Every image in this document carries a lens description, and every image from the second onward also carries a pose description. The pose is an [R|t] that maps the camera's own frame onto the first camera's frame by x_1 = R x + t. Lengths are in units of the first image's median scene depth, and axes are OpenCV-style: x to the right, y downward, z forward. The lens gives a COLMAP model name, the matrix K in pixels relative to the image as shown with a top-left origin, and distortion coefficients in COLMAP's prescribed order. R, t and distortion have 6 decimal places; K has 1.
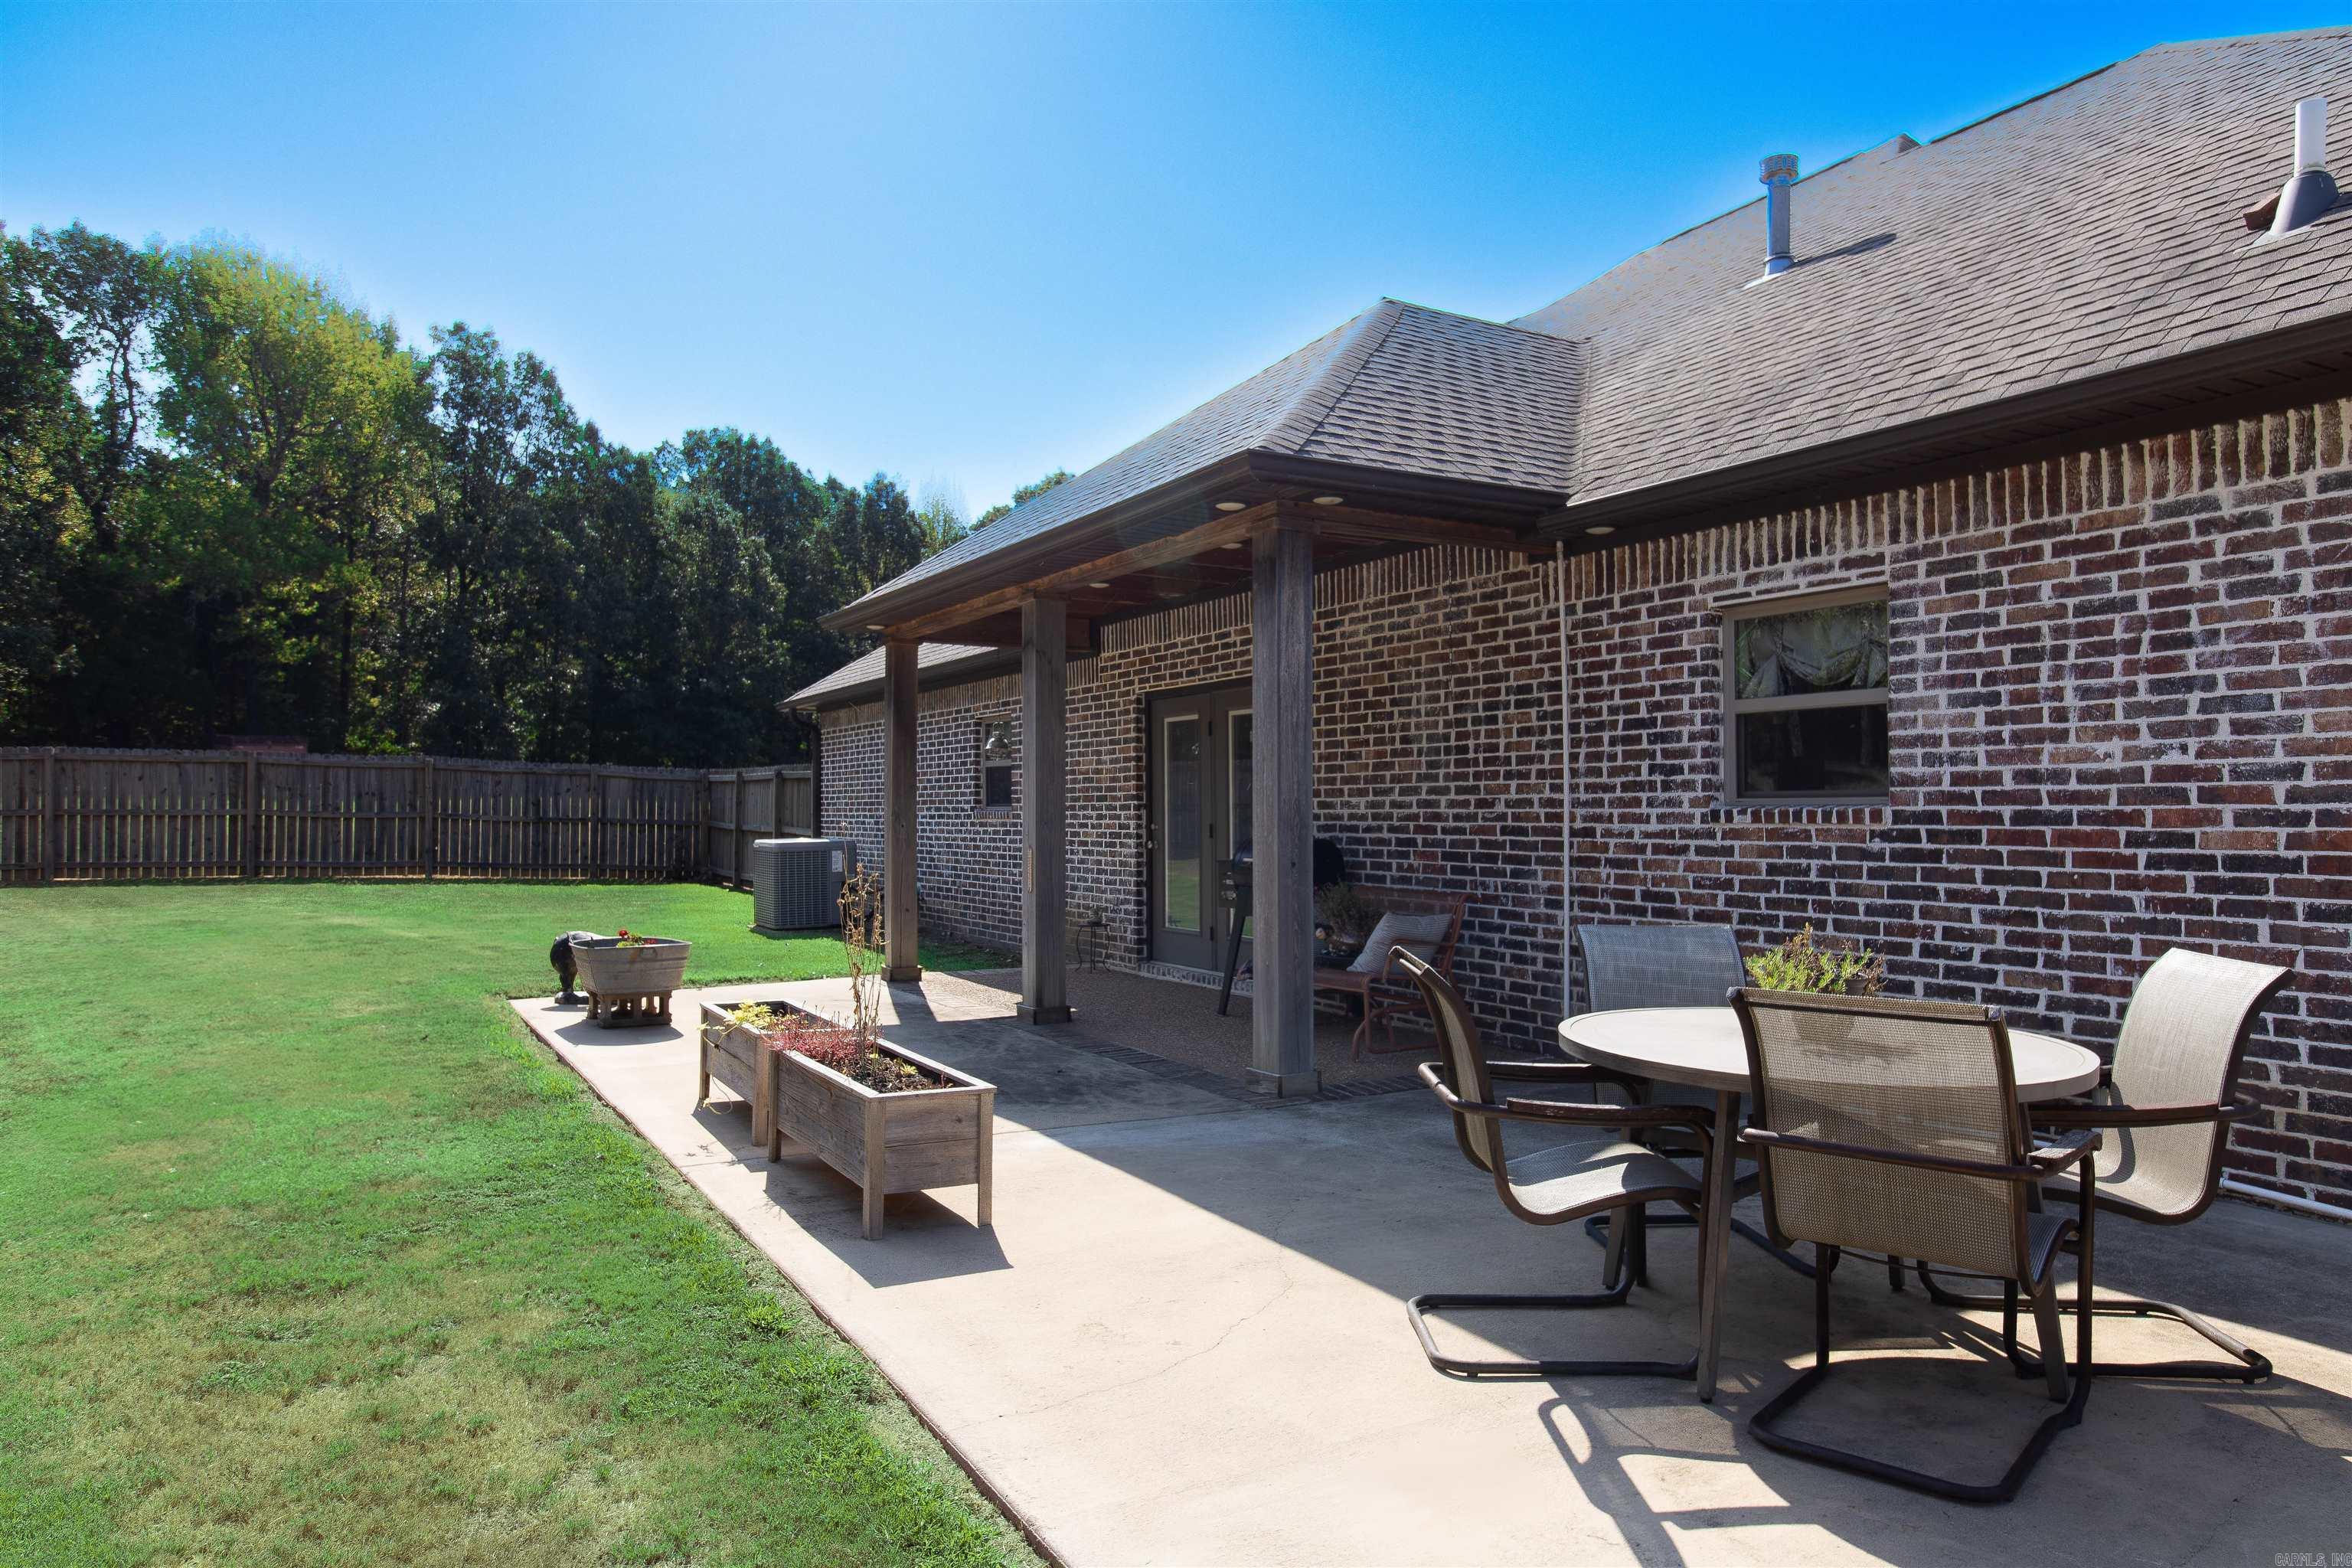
lens RADIAL K [[1446.8, 0, 1184.8], [0, 1446.8, 710.7], [0, 0, 1]] dist [0.002007, 0.000822]
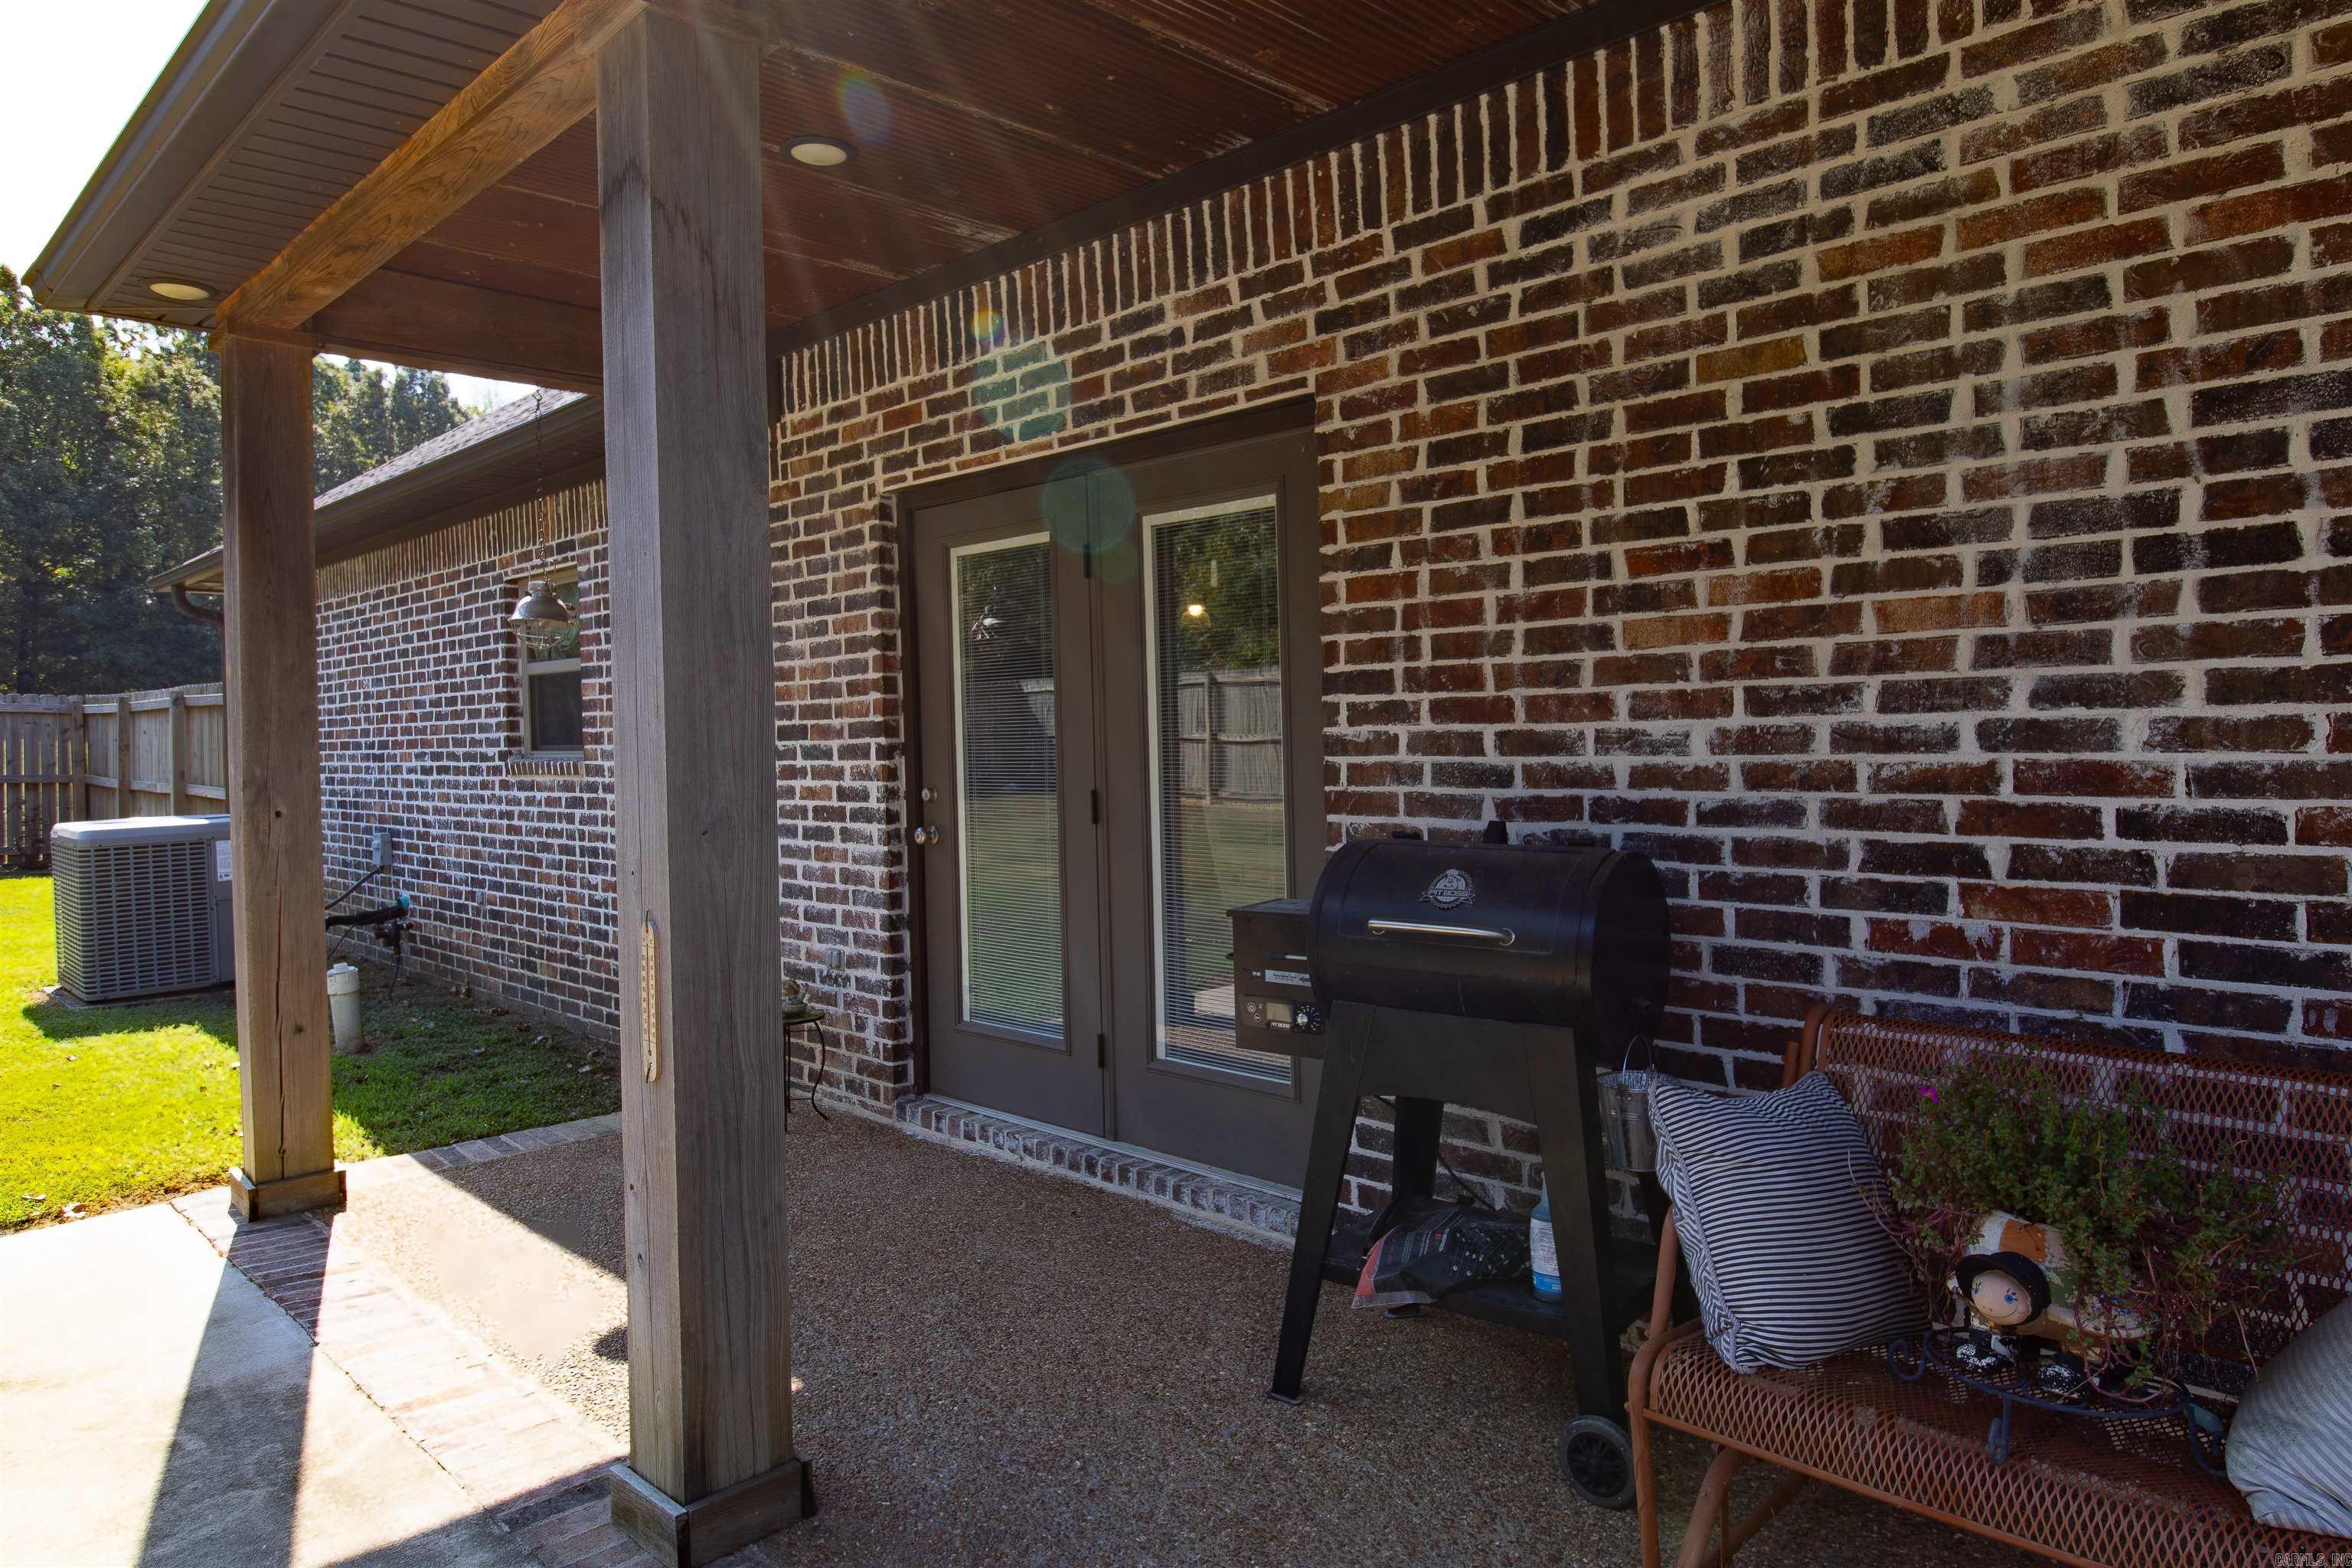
lens RADIAL K [[1446.8, 0, 1184.8], [0, 1446.8, 710.7], [0, 0, 1]] dist [0.002007, 0.000822]
pose [[0.963186, -0.018586, 0.268191, -0.062684], [0.003962, 0.998480, 0.054969, 0.029989], [-0.268806, -0.051883, 0.961796, 0.544267]]
